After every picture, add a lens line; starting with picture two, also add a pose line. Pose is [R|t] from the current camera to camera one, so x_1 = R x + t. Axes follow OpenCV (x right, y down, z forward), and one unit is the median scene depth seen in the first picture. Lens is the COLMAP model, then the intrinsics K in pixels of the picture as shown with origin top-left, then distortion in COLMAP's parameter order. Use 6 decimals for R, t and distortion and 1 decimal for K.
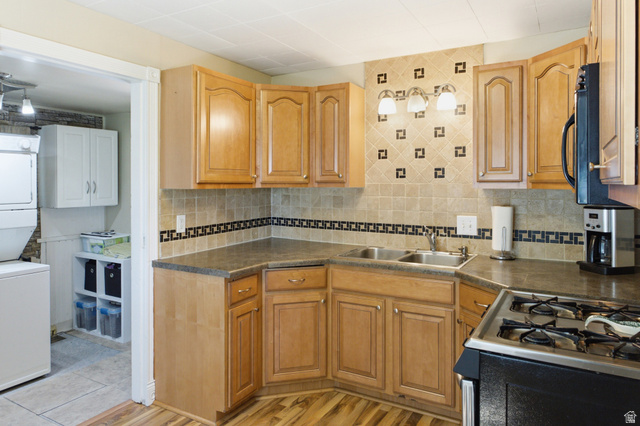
lens RADIAL K [[430.9, 0, 318.0], [0, 430.9, 185.7], [0, 0, 1]] dist [-0.001037, 0.000760]
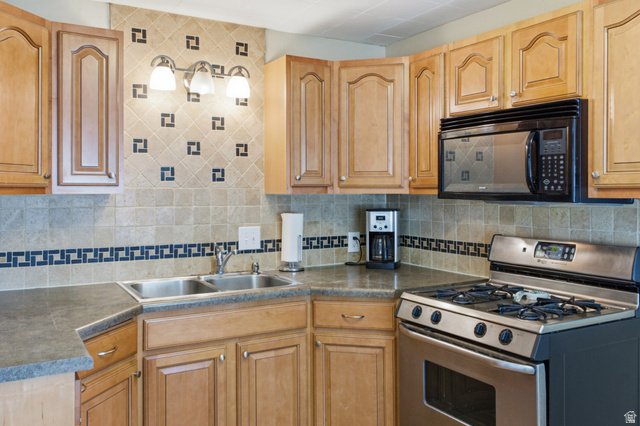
lens RADIAL K [[561.4, 0, 319.0], [0, 561.4, 186.4], [0, 0, 1]] dist [0.032866, 0.003705]
pose [[0.490082, 0.005827, 0.871657, -0.544951], [0.003093, 0.999960, -0.008424, 0.000922], [-0.871671, 0.006824, 0.490044, 0.341000]]
